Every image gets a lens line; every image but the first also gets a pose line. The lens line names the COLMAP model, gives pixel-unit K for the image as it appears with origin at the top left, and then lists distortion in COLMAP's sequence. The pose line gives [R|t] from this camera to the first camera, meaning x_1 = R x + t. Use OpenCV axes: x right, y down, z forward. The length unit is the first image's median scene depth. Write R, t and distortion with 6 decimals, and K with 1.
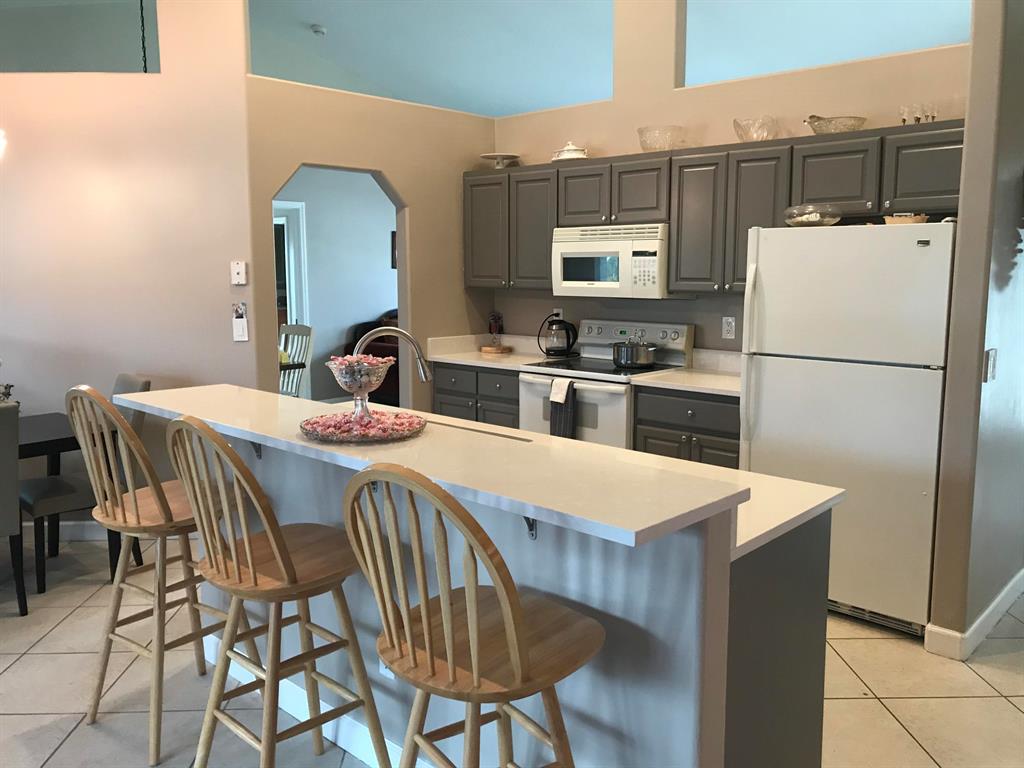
lens RADIAL K [[831.3, 0, 512.0], [0, 831.3, 384.0], [0, 0, 1]] dist [0.081783, -0.112933]
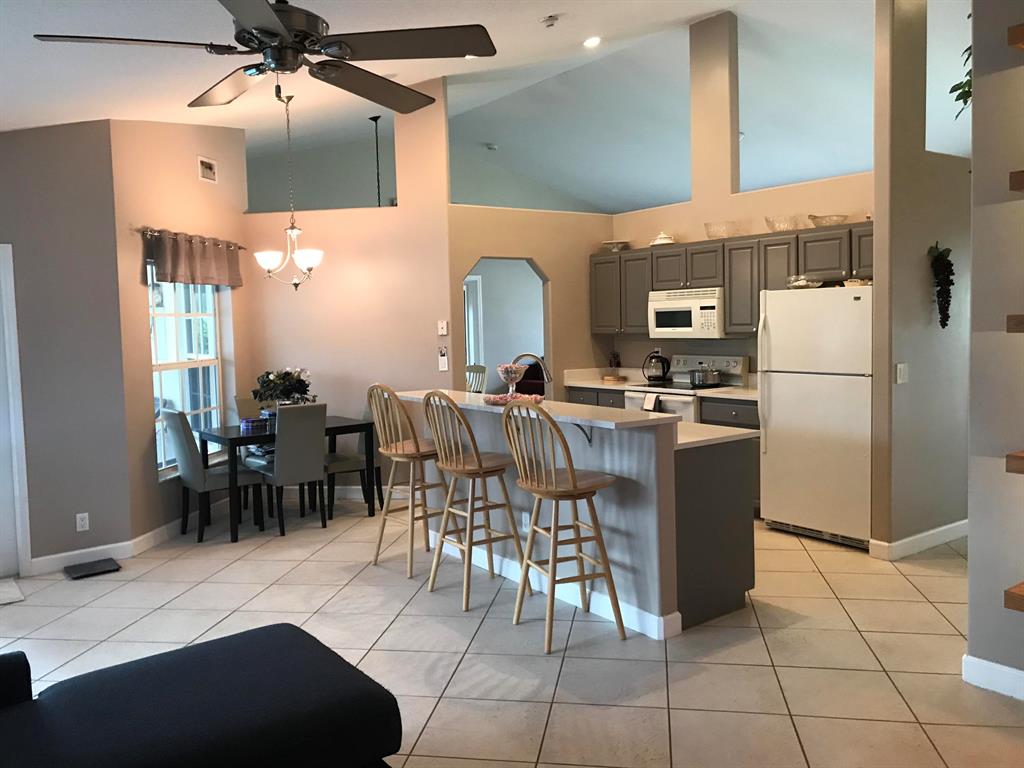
lens RADIAL K [[831.2, 0, 508.4], [0, 831.2, 377.0], [0, 0, 1]] dist [0.000494, -0.001153]
pose [[0.979181, -0.012454, -0.202605, 0.110289], [-0.002360, 0.997350, -0.072710, 0.071792], [0.202974, 0.071674, 0.976557, -0.489025]]
